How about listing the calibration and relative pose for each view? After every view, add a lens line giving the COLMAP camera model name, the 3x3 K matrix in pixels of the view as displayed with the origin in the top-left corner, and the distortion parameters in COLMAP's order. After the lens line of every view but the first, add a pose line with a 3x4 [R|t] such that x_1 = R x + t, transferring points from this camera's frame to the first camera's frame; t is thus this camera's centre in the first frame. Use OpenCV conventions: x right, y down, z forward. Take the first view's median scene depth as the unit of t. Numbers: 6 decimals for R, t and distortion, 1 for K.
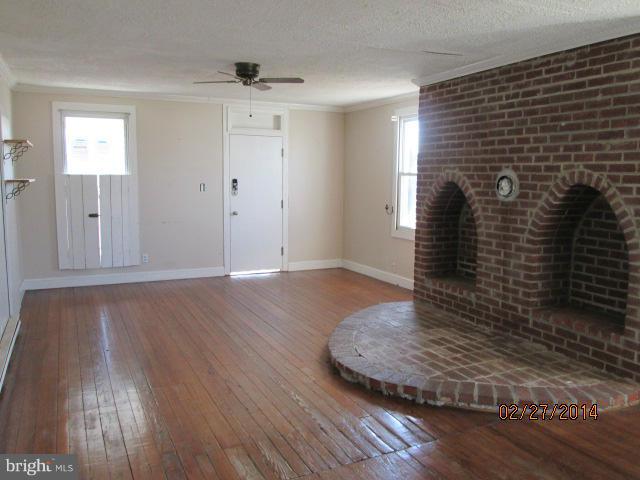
lens RADIAL K [[533.0, 0, 318.7], [0, 533.0, 239.5], [0, 0, 1]] dist [-0.038291, 0.022531]
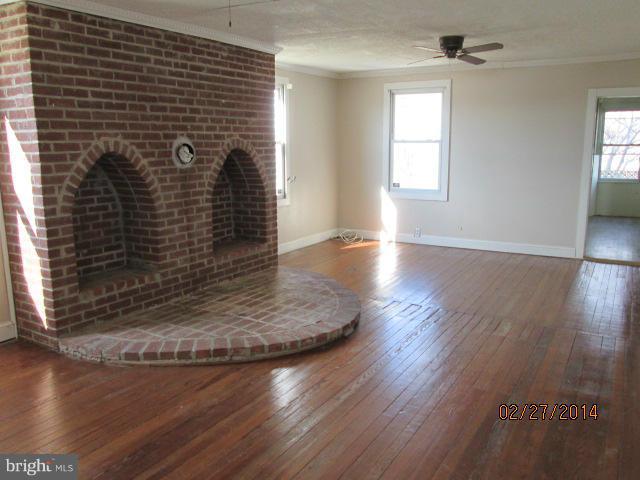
lens RADIAL K [[533.0, 0, 319.0], [0, 533.0, 240.5], [0, 0, 1]] dist [-0.038291, 0.022531]
pose [[-0.553509, -0.153646, 0.818548, -0.667219], [0.104230, 0.962329, 0.251115, -0.170830], [-0.826295, 0.224311, -0.516643, 1.361877]]
